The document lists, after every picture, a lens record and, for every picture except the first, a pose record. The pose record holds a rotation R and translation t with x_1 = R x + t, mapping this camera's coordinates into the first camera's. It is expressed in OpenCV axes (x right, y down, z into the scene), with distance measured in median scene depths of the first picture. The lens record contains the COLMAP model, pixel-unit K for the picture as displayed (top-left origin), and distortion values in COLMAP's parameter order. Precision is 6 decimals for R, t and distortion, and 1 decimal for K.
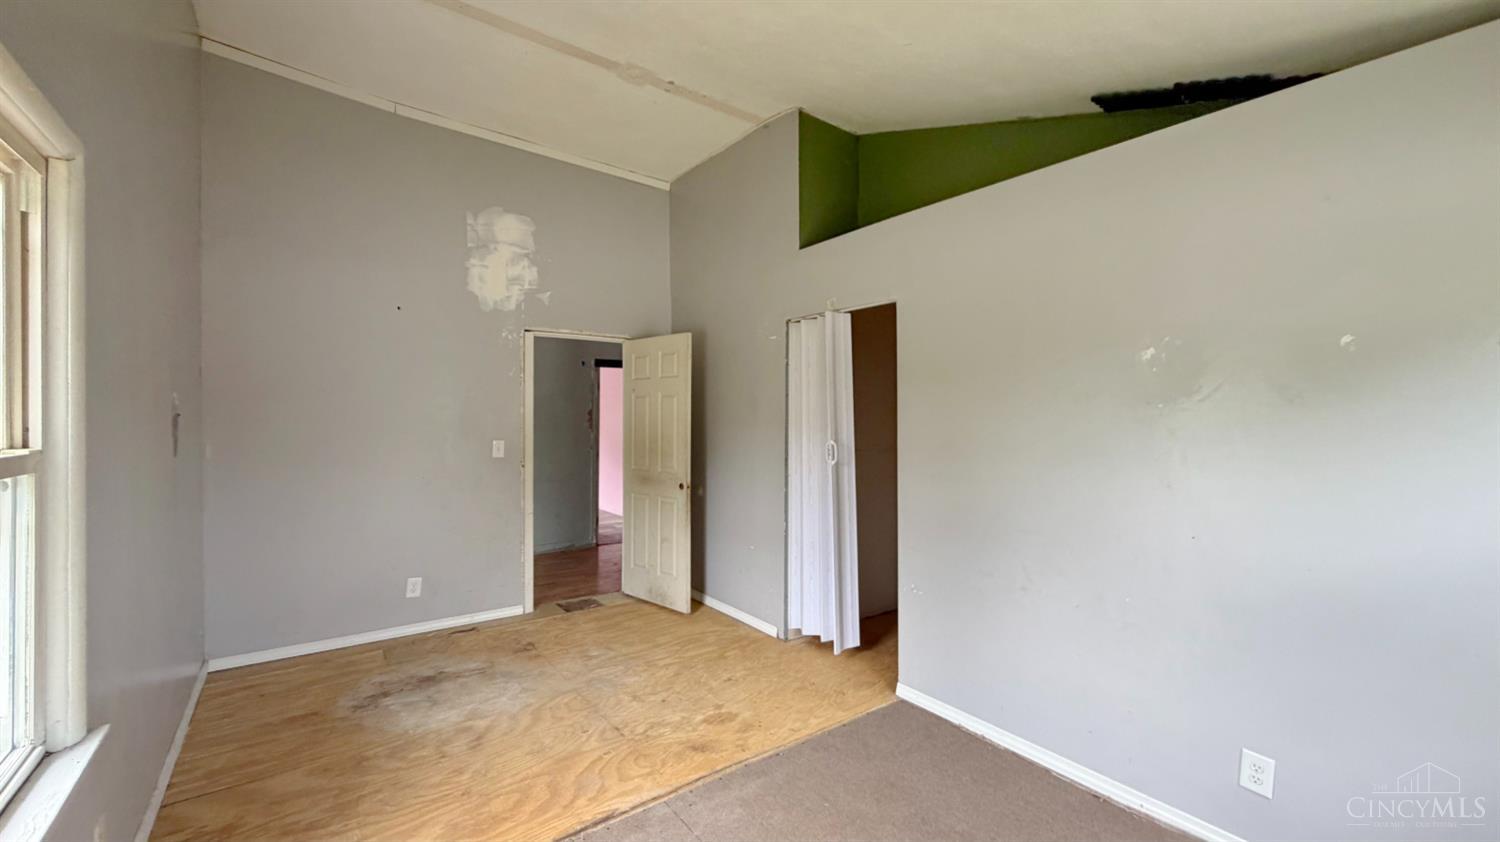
lens RADIAL K [[597.1, 0, 748.1], [0, 597.1, 421.8], [0, 0, 1]] dist [0.002182, 0.000213]
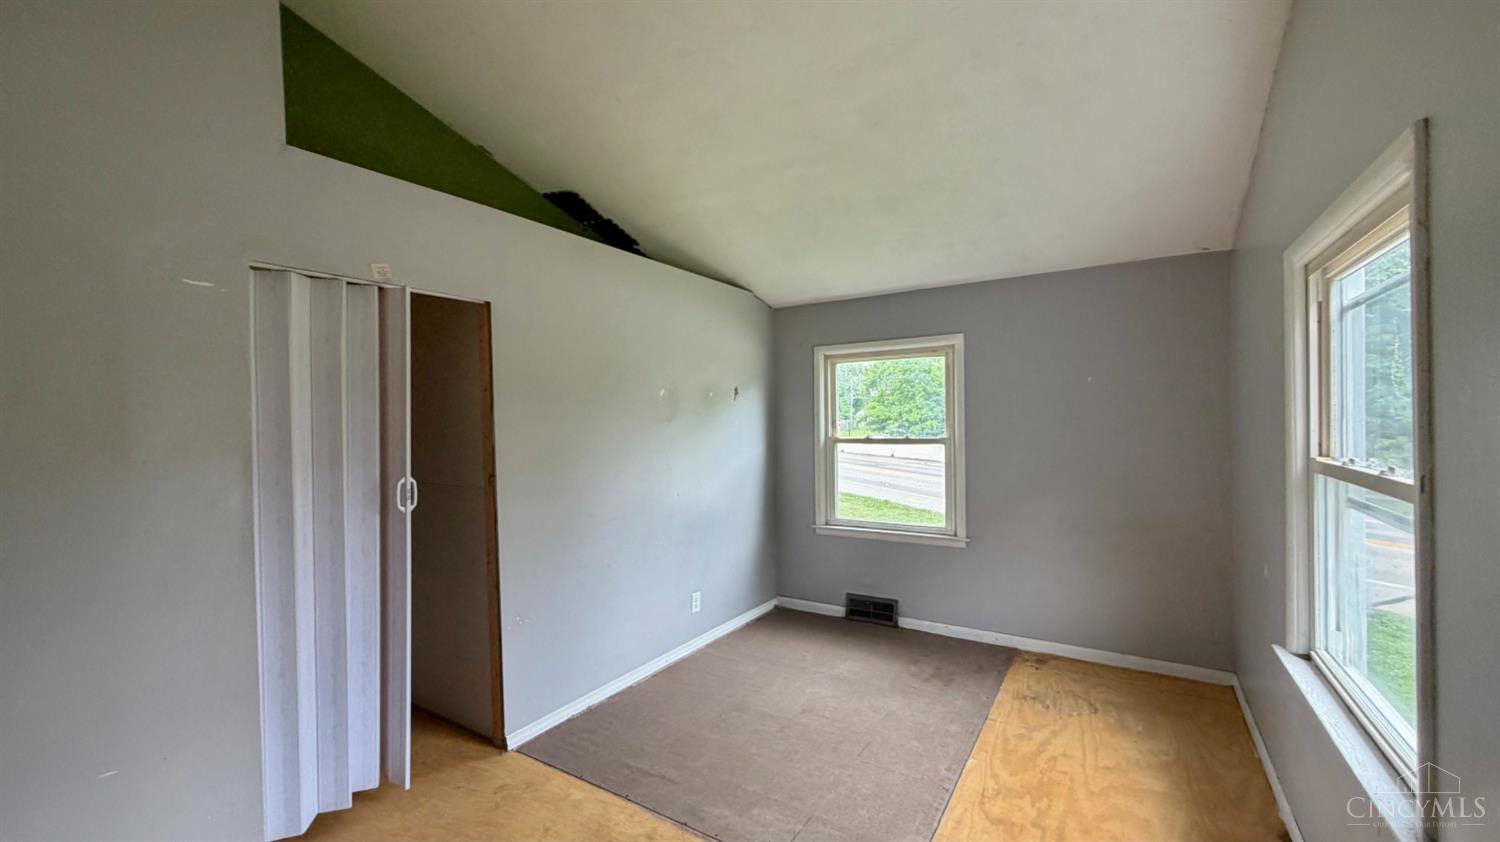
lens RADIAL K [[597.1, 0, 748.1], [0, 597.1, 421.8], [0, 0, 1]] dist [0.002182, 0.000213]
pose [[-0.363875, -0.005846, 0.931429, -0.877598], [0.017641, 0.999758, 0.013167, -0.044314], [-0.931281, 0.021223, -0.363684, 1.228161]]
